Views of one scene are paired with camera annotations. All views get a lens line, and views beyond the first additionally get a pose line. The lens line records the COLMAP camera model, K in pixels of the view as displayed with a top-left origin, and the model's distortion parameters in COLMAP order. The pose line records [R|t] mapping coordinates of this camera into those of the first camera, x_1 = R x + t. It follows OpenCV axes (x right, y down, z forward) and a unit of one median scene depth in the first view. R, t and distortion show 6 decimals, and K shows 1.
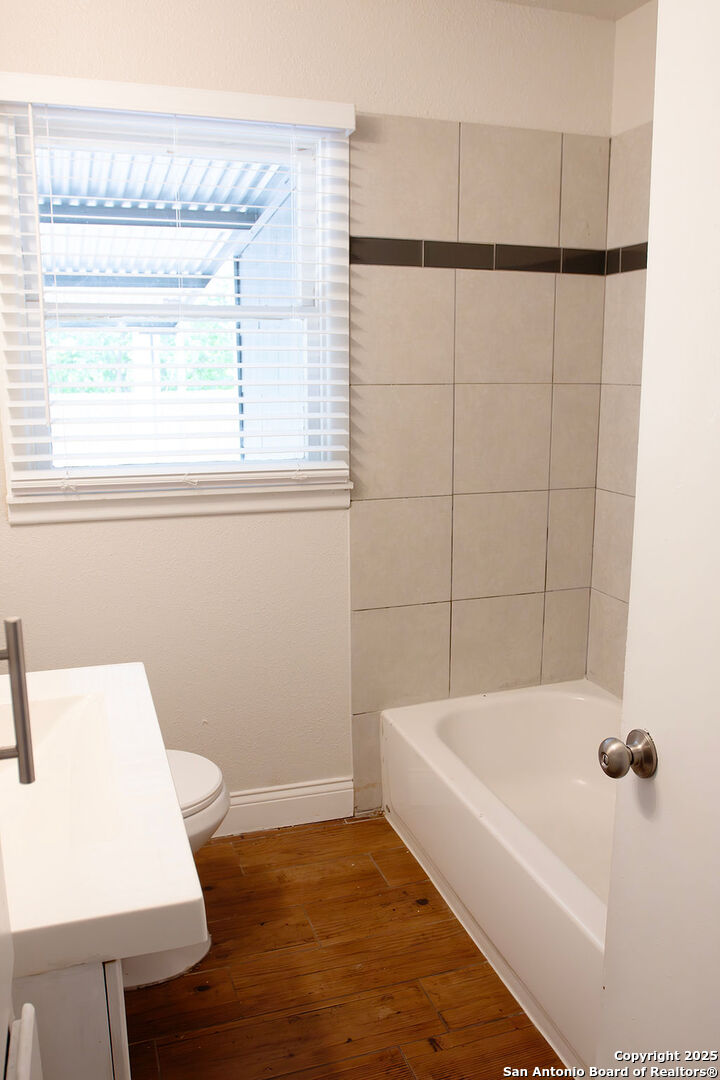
lens RADIAL K [[869.1, 0, 362.9], [0, 869.1, 544.7], [0, 0, 1]] dist [-0.093172, 0.067065]
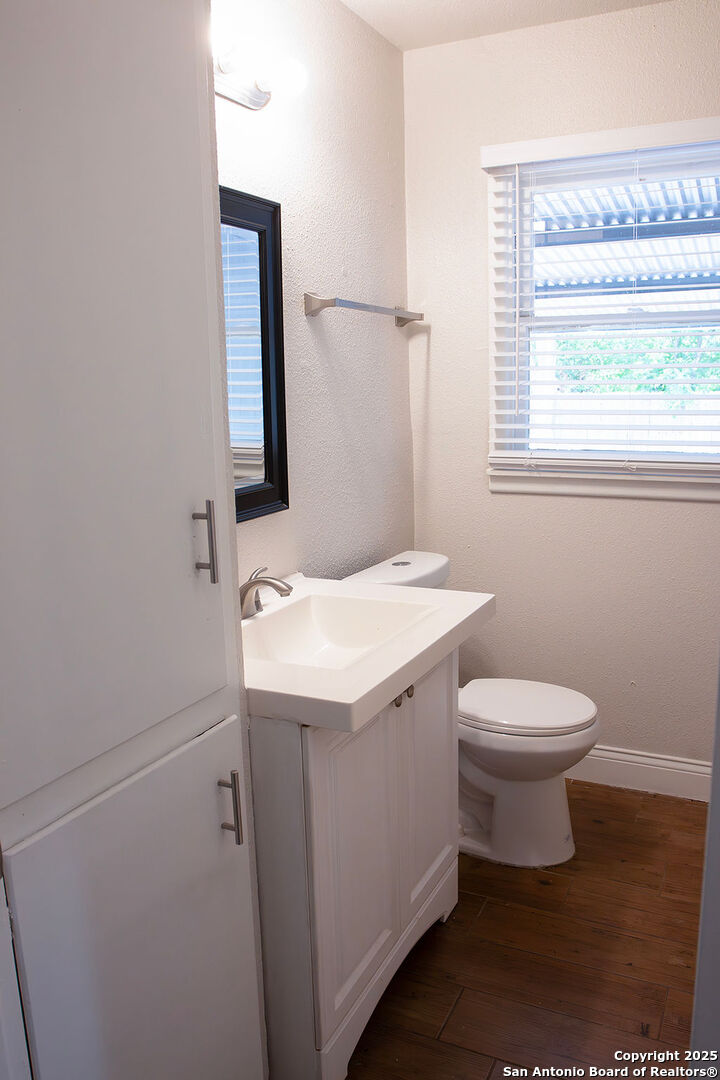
lens RADIAL K [[869.1, 0, 362.9], [0, 869.1, 544.7], [0, 0, 1]] dist [-0.093172, 0.067065]
pose [[0.715085, 0.118234, -0.688966, 0.361056], [-0.116023, 0.991997, 0.049815, 0.013398], [0.689341, 0.044314, 0.723080, -0.068651]]
